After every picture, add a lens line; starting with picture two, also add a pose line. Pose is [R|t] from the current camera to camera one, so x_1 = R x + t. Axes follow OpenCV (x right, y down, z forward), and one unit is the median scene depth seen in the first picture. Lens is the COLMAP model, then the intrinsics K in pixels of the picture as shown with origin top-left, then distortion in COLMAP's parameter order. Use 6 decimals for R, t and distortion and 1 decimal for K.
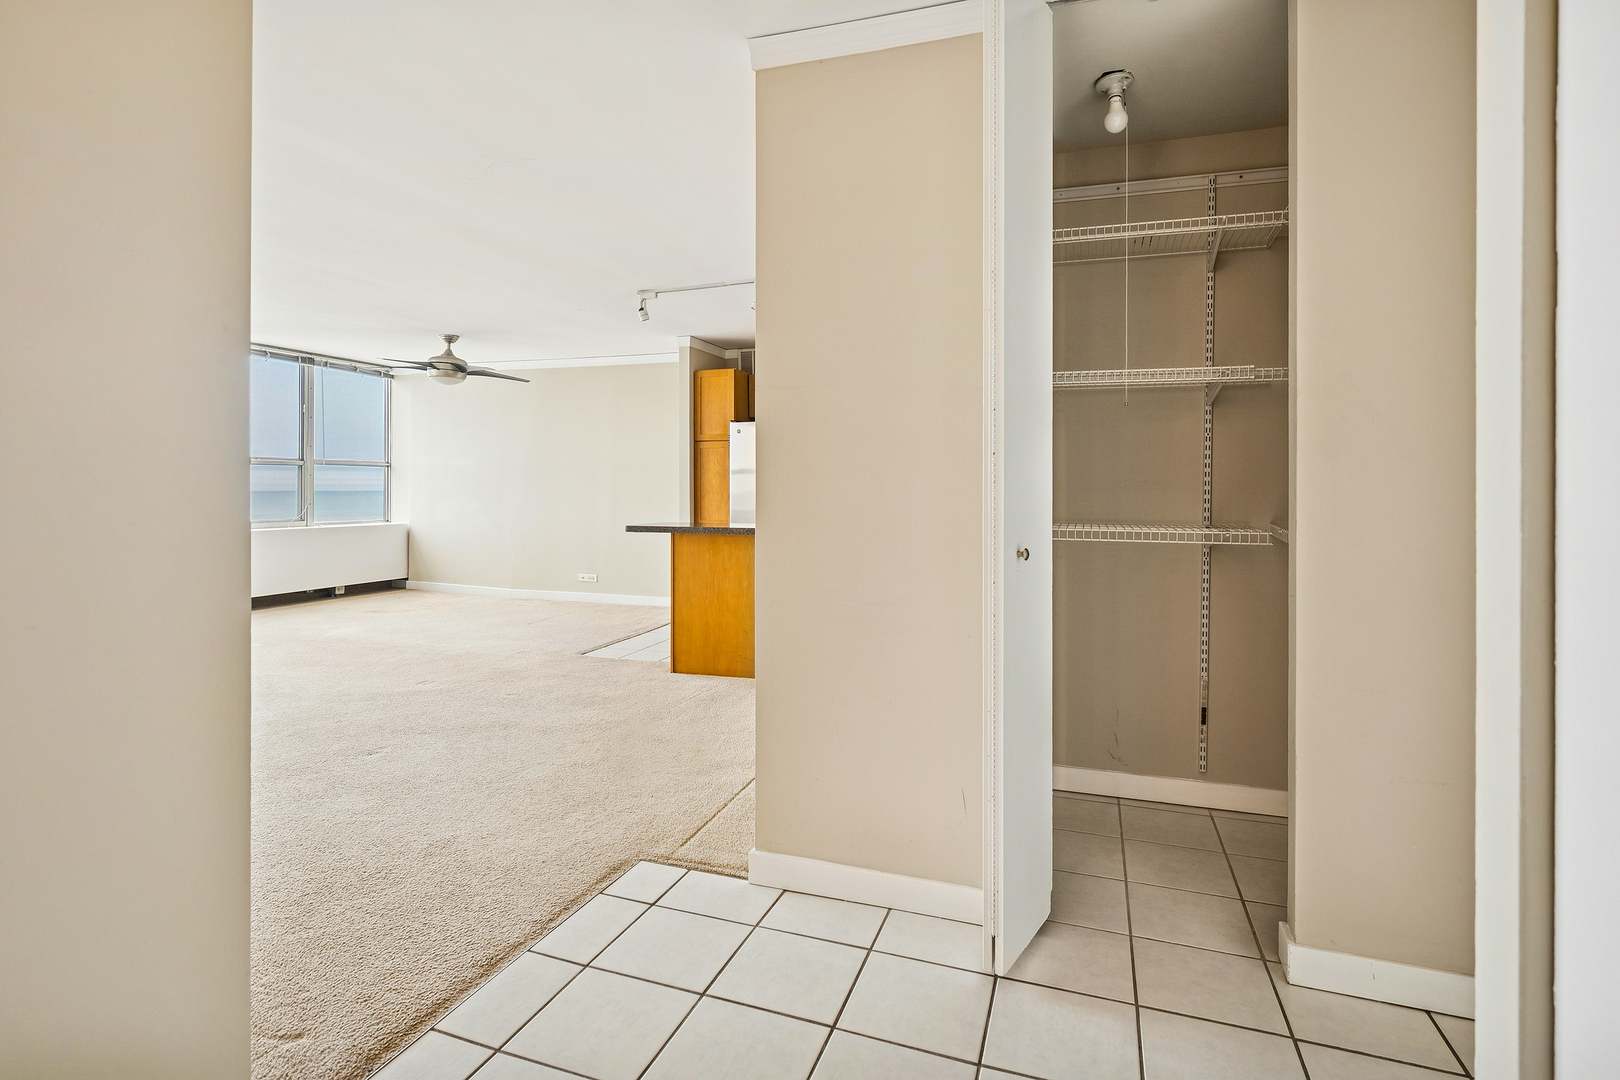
lens RADIAL K [[805.9, 0, 802.2], [0, 805.9, 489.9], [0, 0, 1]] dist [0.001460, 0.000301]
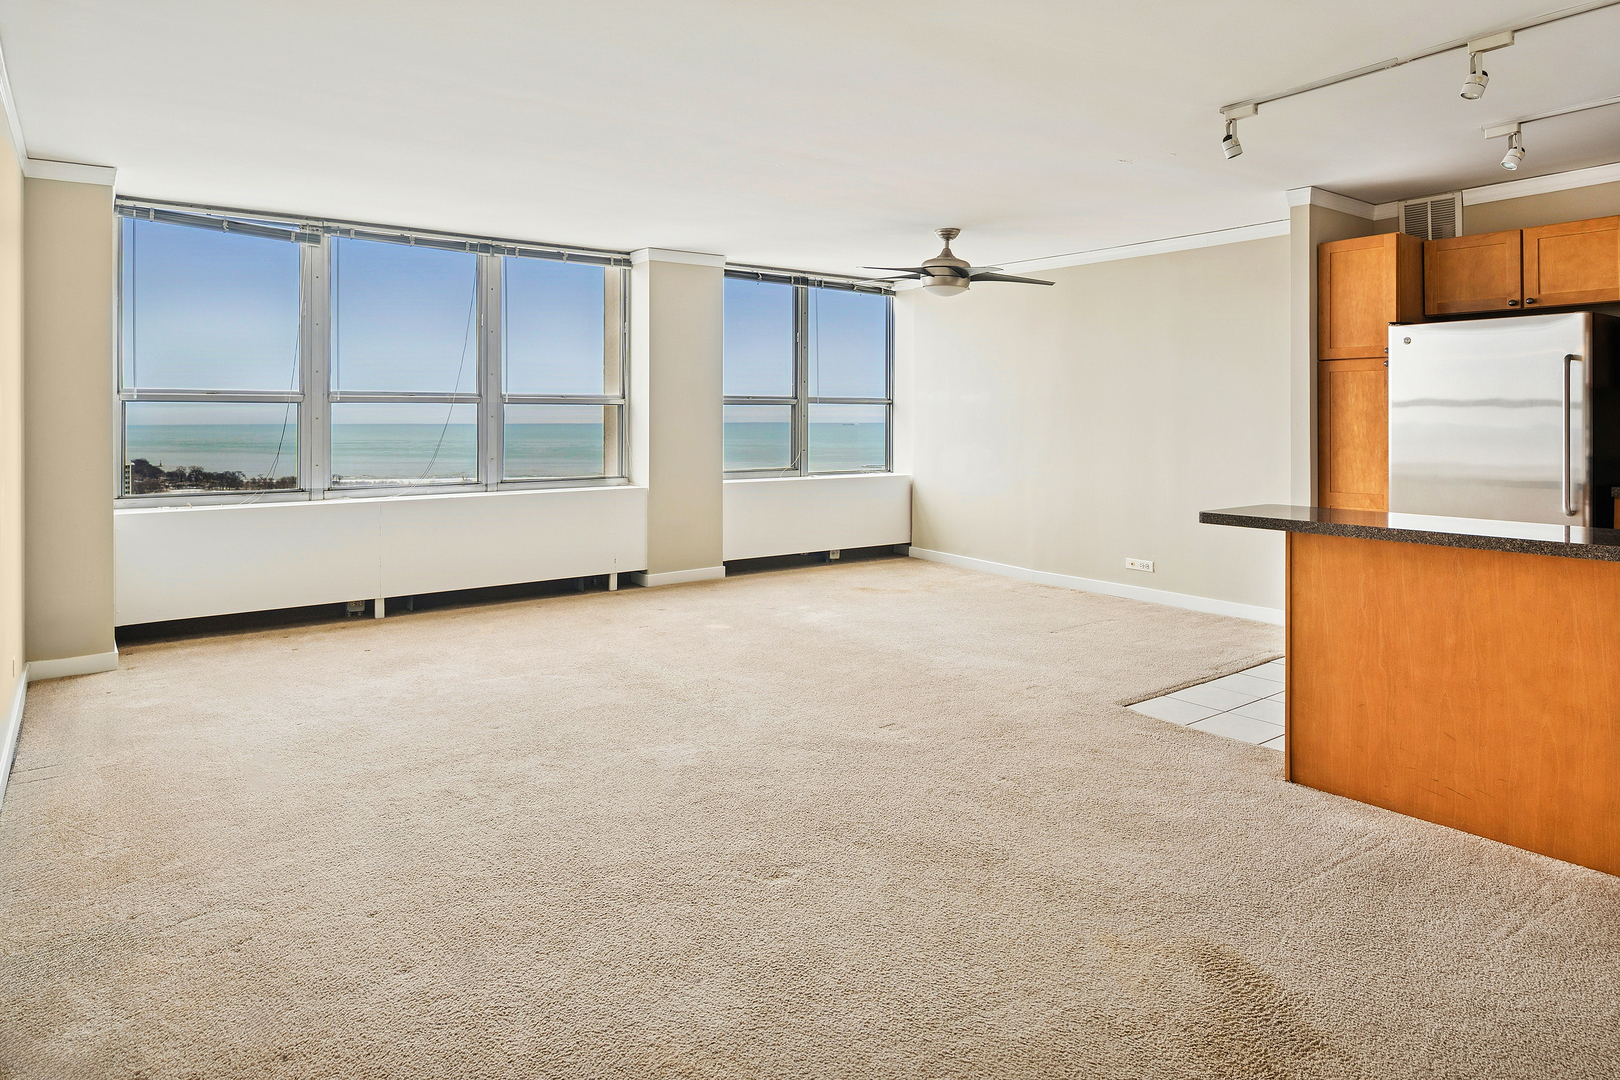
lens RADIAL K [[958.0, 0, 814.6], [0, 958.0, 416.6], [0, 0, 1]] dist [0.002369, -0.000973]
pose [[0.828749, -0.001552, -0.559619, -0.045874], [-0.001737, 0.999984, -0.005345, -0.014443], [0.559618, 0.005402, 0.828733, 0.200386]]
